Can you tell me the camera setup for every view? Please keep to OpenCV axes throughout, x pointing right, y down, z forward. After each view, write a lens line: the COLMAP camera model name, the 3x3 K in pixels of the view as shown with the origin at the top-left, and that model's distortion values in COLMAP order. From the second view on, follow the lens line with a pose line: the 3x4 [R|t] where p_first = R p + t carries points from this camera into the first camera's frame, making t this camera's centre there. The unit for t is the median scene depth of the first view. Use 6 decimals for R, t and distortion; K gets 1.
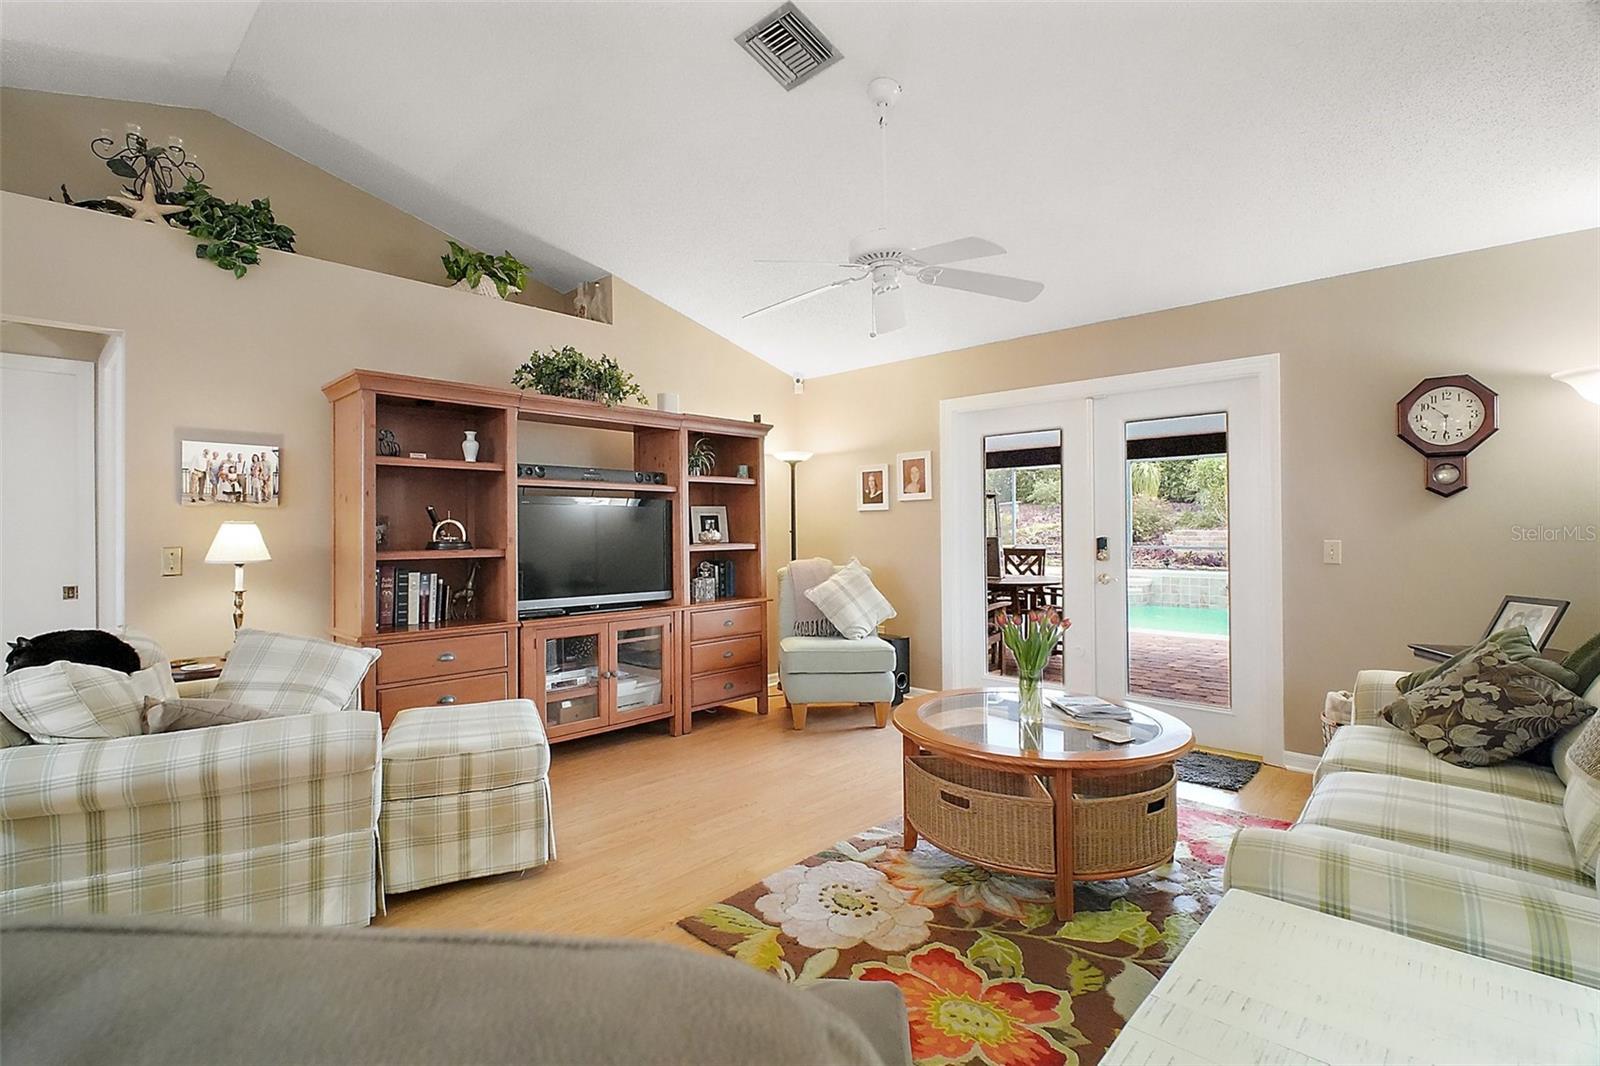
lens RADIAL K [[737.4, 0, 826.0], [0, 737.4, 525.9], [0, 0, 1]] dist [-0.006809, 0.000547]
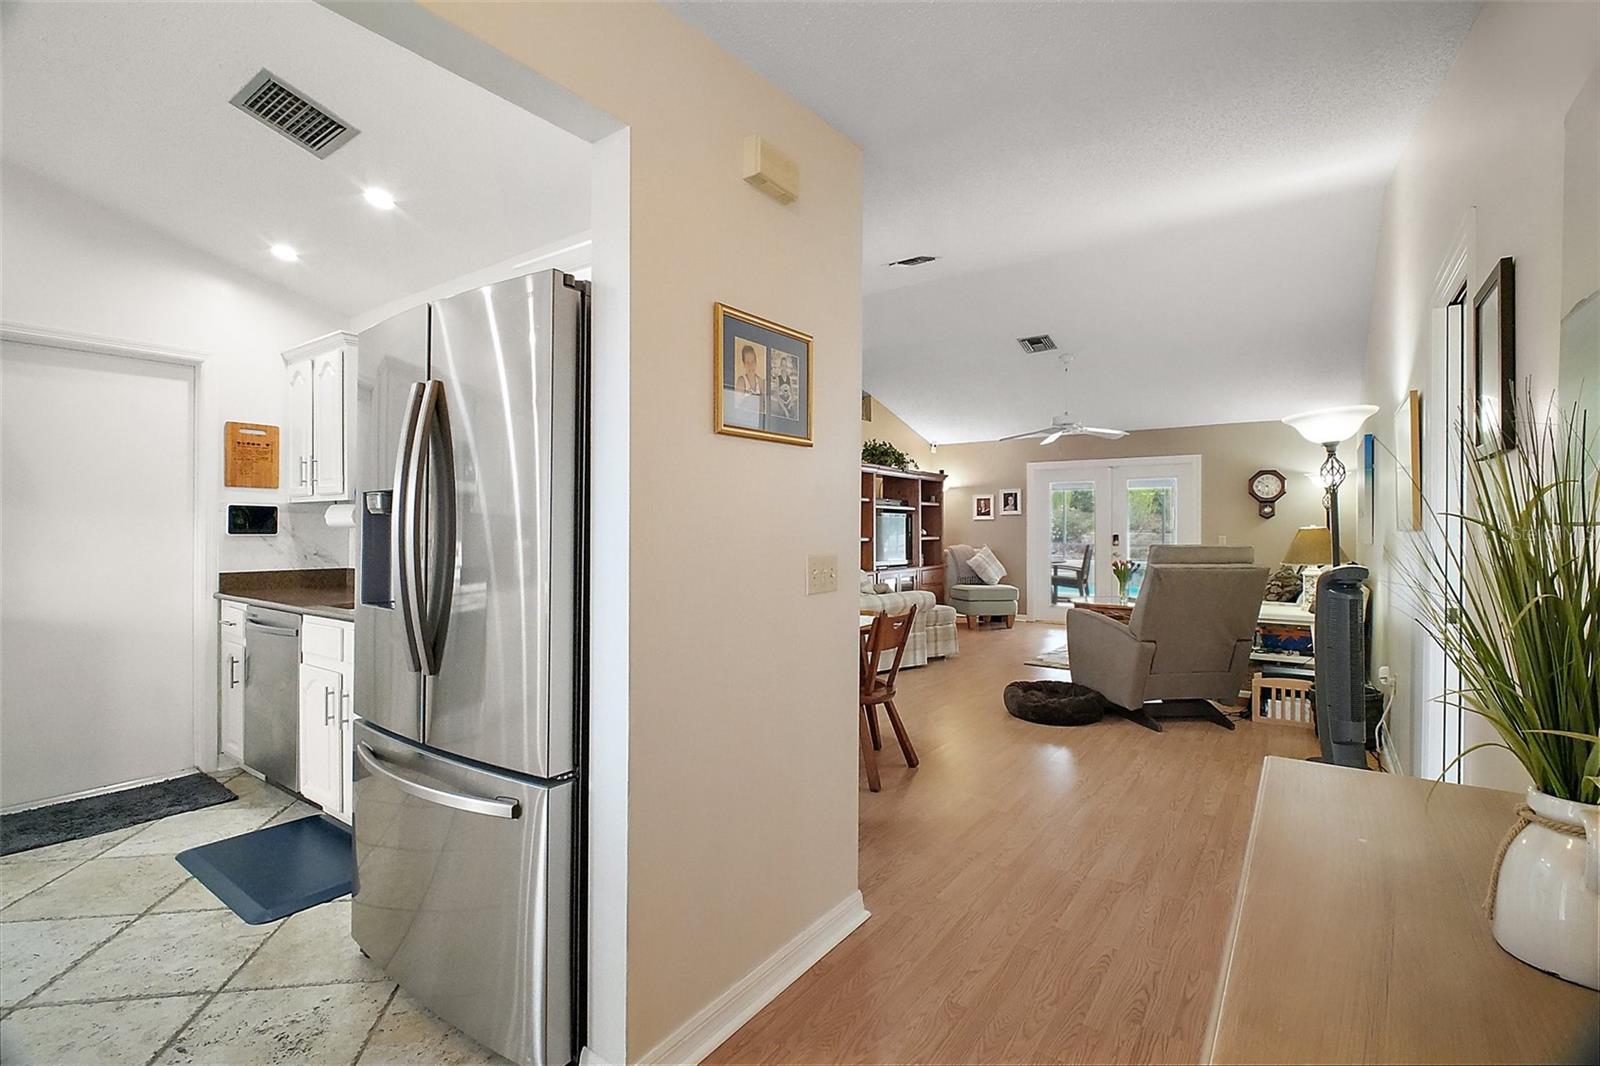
lens RADIAL K [[737.4, 0, 795.2], [0, 737.4, 524.0], [0, 0, 1]] dist [-0.006809, 0.000547]
pose [[0.991942, 0.010380, 0.126266, -0.753446], [-0.010061, 0.999944, -0.003167, 0.000816], [-0.126292, 0.001871, 0.991991, -0.906298]]
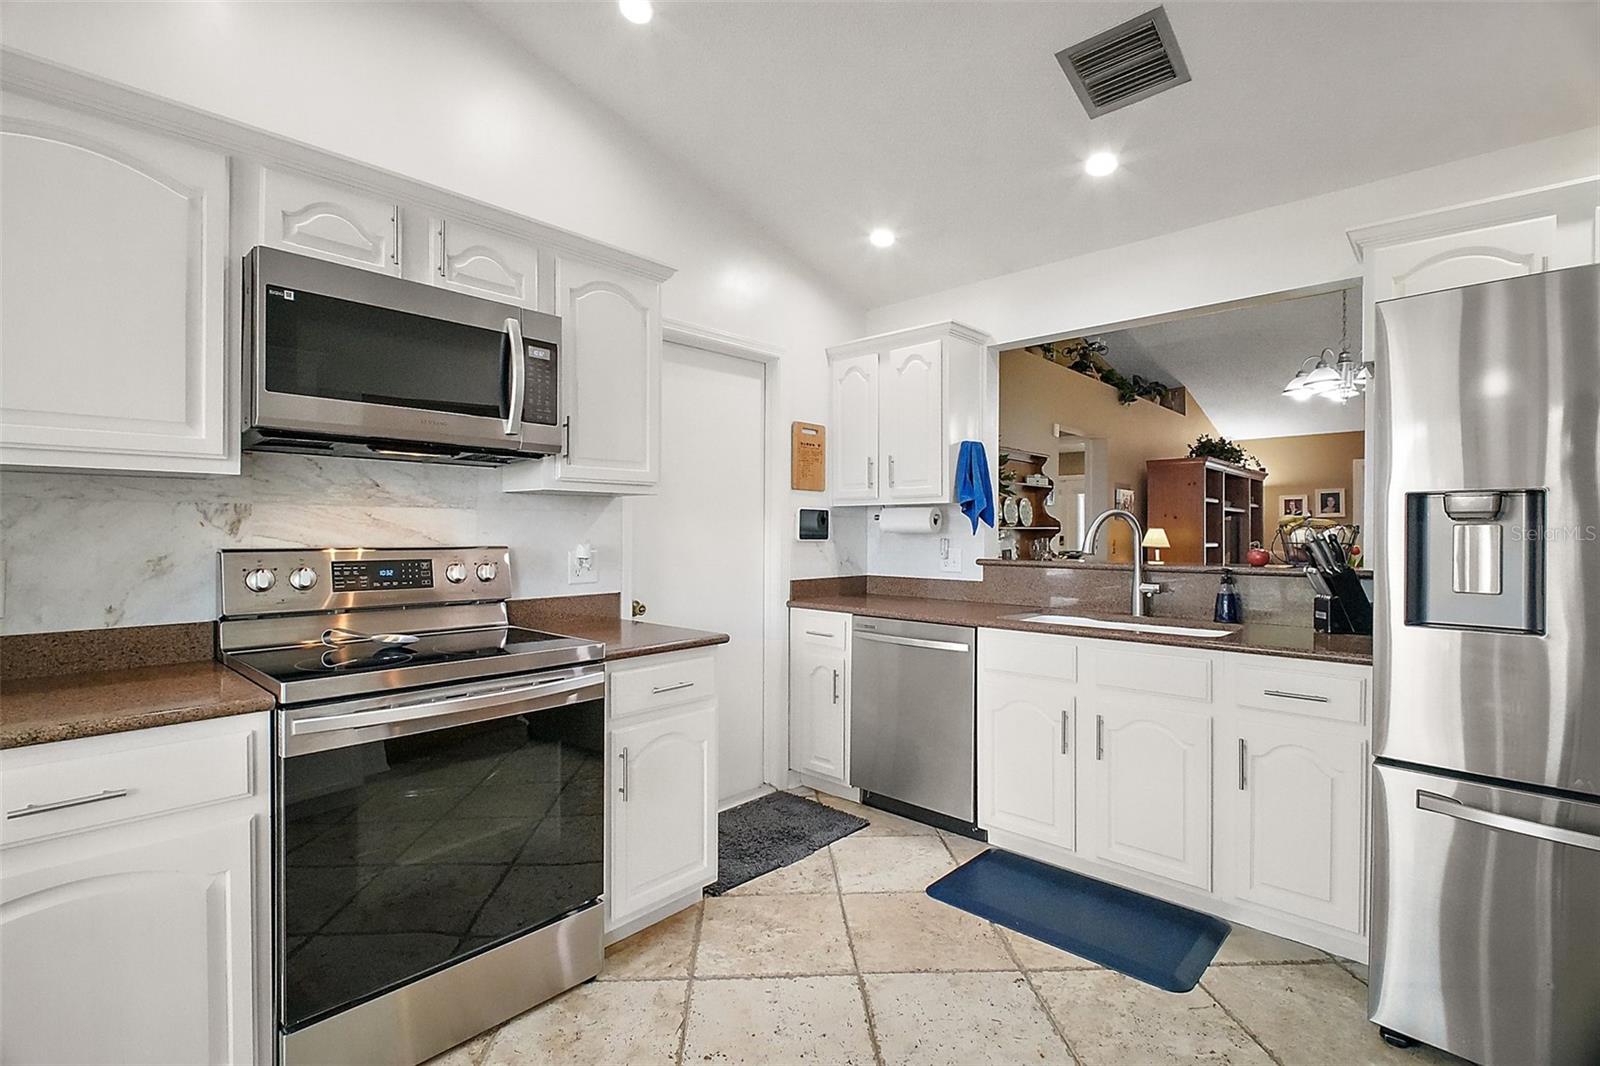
lens RADIAL K [[737.4, 0, 791.3], [0, 737.4, 531.9], [0, 0, 1]] dist [-0.006809, 0.000547]
pose [[0.999945, 0.007696, 0.007127, -1.298251], [-0.007718, 0.999966, 0.003060, 0.005249], [-0.007103, -0.003115, 0.999970, -0.790517]]
